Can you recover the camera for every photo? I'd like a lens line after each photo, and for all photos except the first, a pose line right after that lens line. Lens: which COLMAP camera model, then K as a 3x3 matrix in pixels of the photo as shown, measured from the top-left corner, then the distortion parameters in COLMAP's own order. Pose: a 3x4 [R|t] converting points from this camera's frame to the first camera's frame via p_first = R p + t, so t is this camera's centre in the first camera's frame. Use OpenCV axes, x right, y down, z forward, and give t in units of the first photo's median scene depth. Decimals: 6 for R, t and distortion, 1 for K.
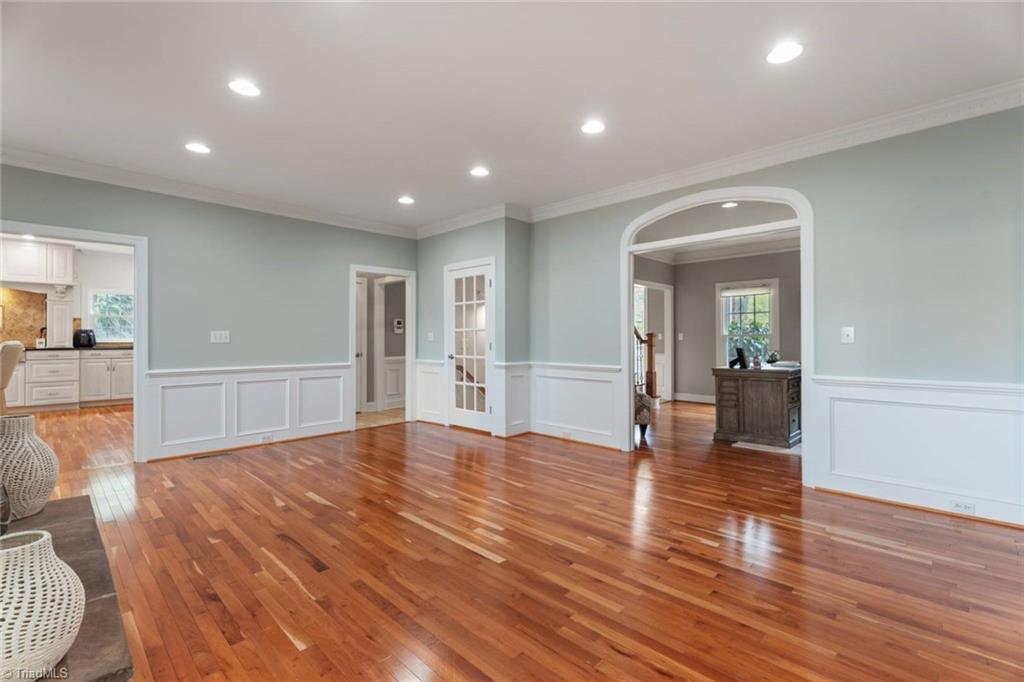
lens RADIAL K [[453.2, 0, 515.7], [0, 453.2, 337.5], [0, 0, 1]] dist [0.003058, 0.000367]
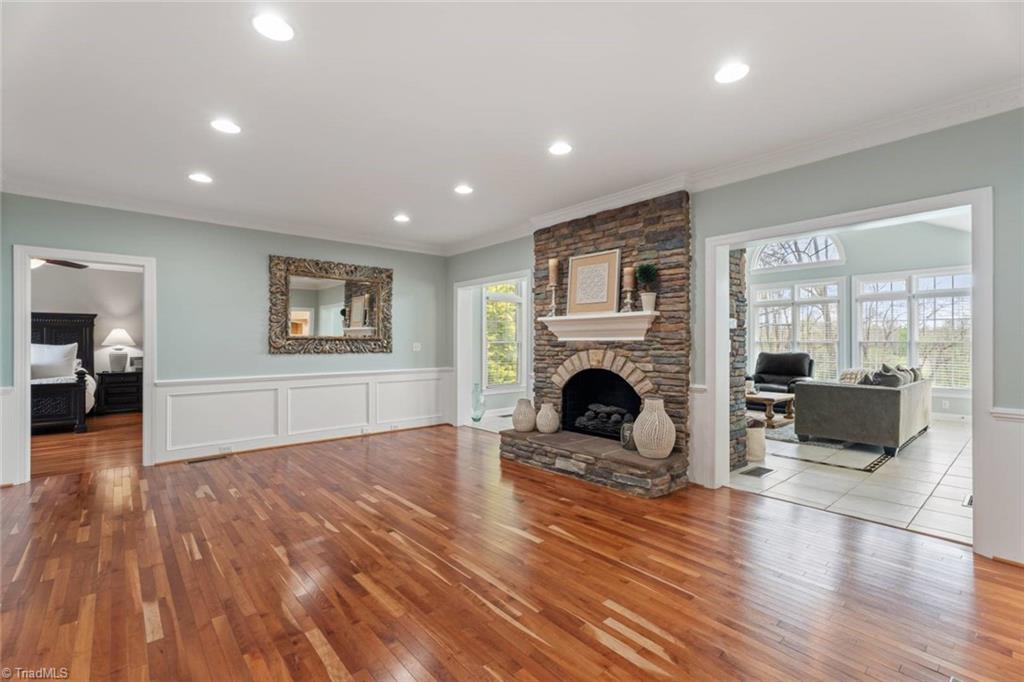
lens RADIAL K [[453.2, 0, 507.7], [0, 453.2, 339.3], [0, 0, 1]] dist [0.003058, 0.000367]
pose [[-0.995862, -0.001666, 0.090863, -0.049291], [-0.002537, 0.999952, -0.009469, -0.002460], [-0.090843, -0.009661, -0.995818, 0.192806]]
